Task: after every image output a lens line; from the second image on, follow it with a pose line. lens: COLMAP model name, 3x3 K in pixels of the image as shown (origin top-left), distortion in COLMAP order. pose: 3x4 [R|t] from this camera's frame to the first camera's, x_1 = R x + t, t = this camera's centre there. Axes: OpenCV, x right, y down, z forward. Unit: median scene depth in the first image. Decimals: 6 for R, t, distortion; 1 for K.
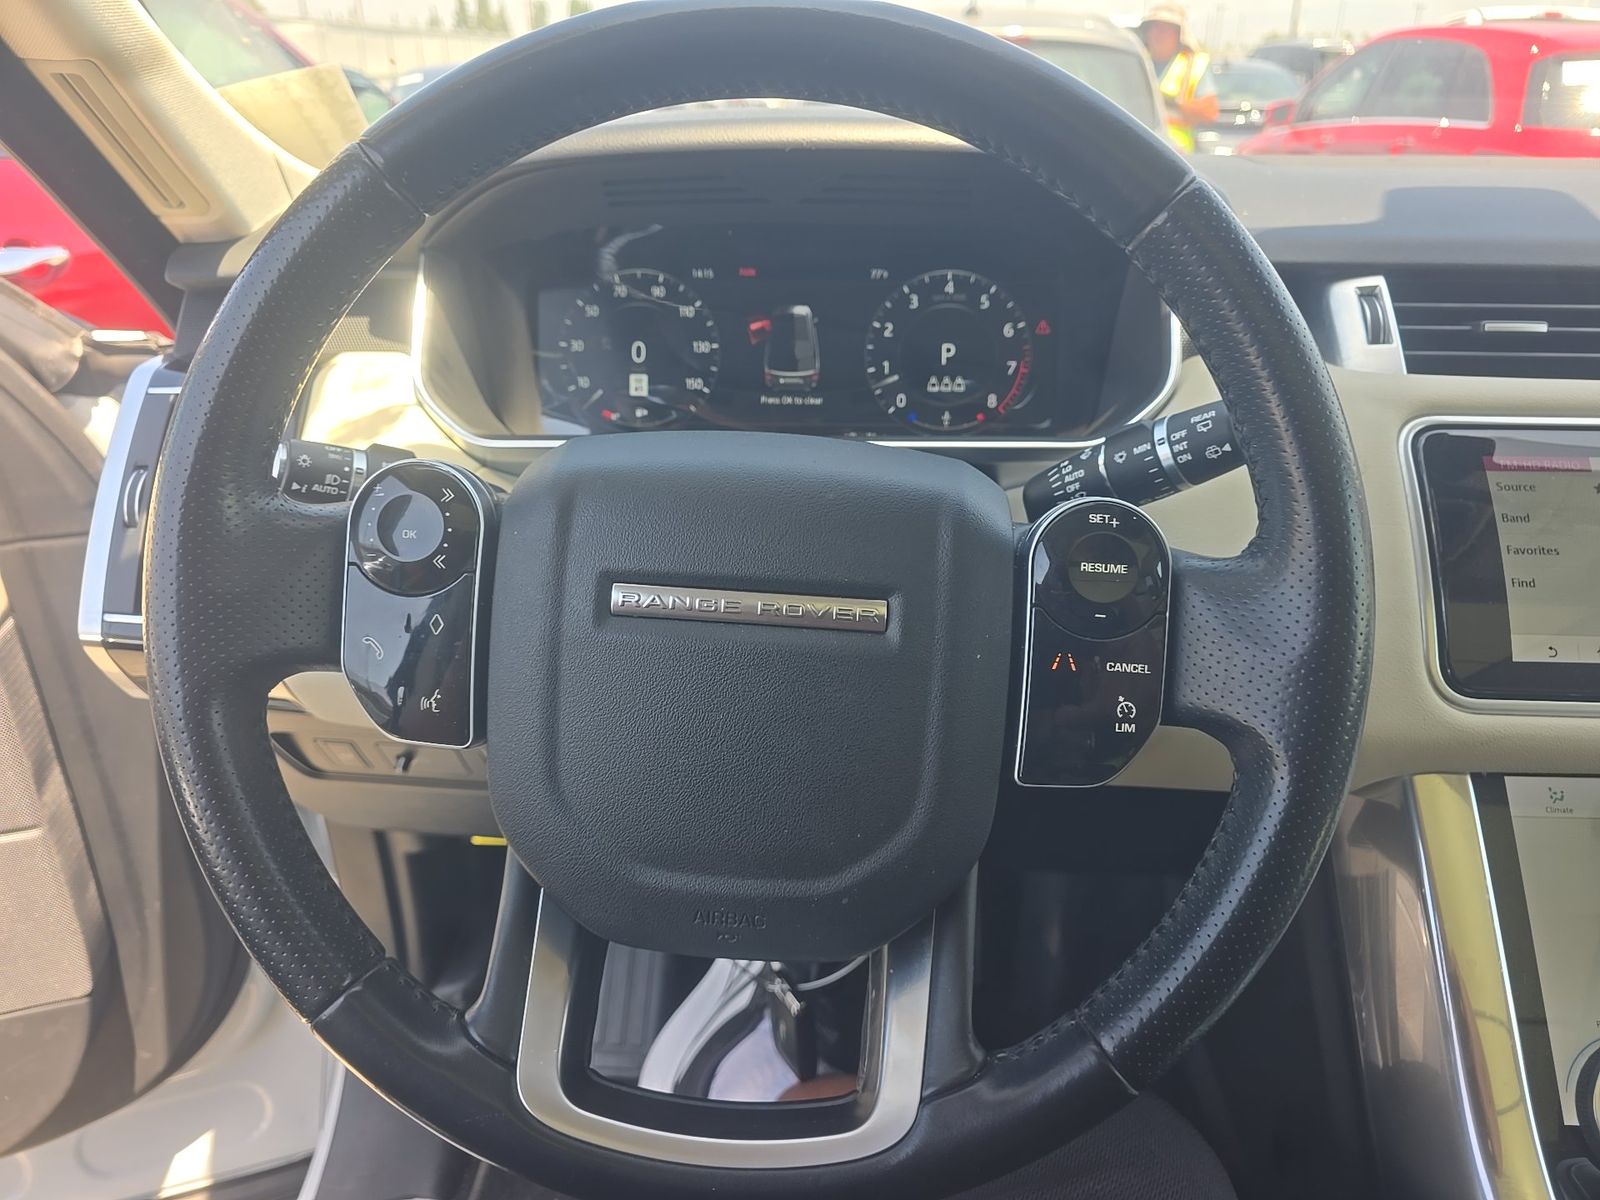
lens RADIAL K [[1075.4, 0, 799.8], [0, 1075.4, 598.3], [0, 0, 1]] dist [0.055245, -0.047358]
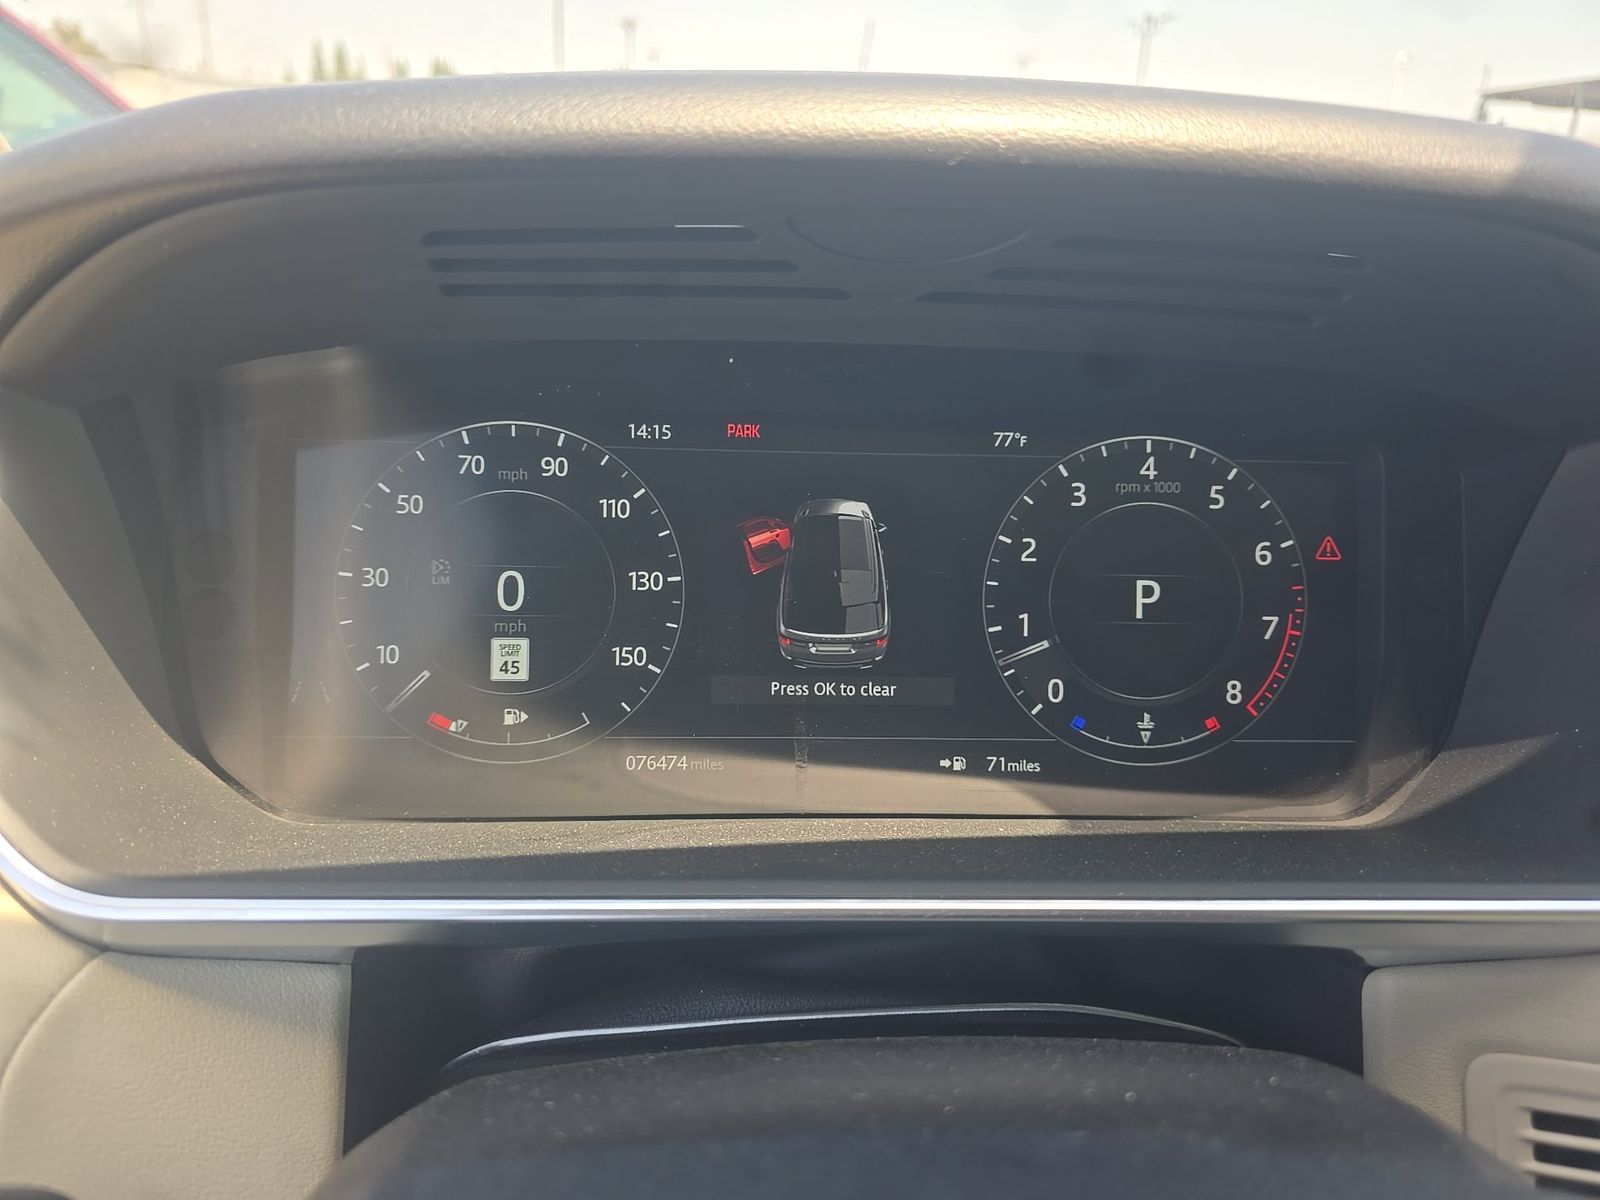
lens RADIAL K [[1075.4, 0, 795.3], [0, 1075.4, 597.8], [0, 0, 1]] dist [0.055245, -0.047358]
pose [[0.992216, -0.002983, 0.124490, -0.085648], [0.010047, 0.998372, -0.056152, -0.199565], [-0.124120, 0.056966, 0.990631, 0.522950]]
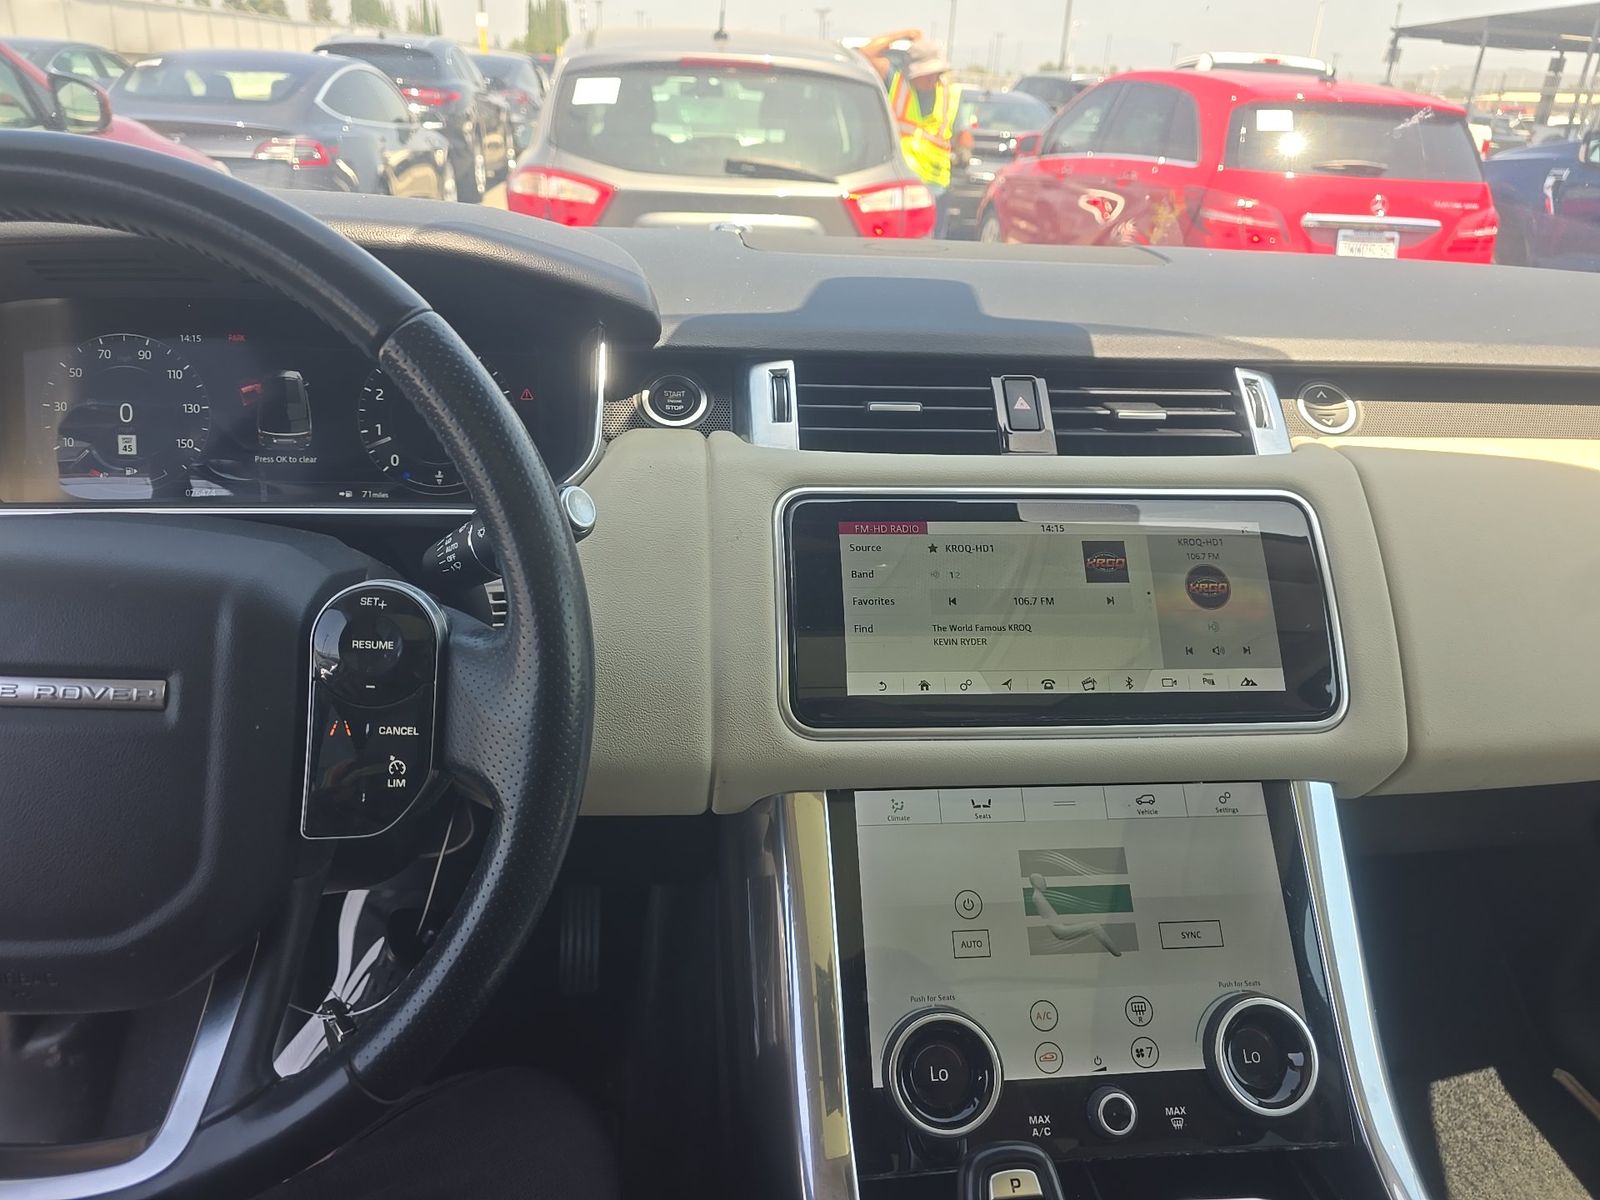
lens RADIAL K [[1075.4, 0, 812.7], [0, 1075.4, 587.9], [0, 0, 1]] dist [0.055245, -0.047358]
pose [[0.988115, -0.021876, 0.152154, 0.336947], [0.022893, 0.999726, -0.004932, -0.042442], [-0.152004, 0.008357, 0.988345, -0.122111]]
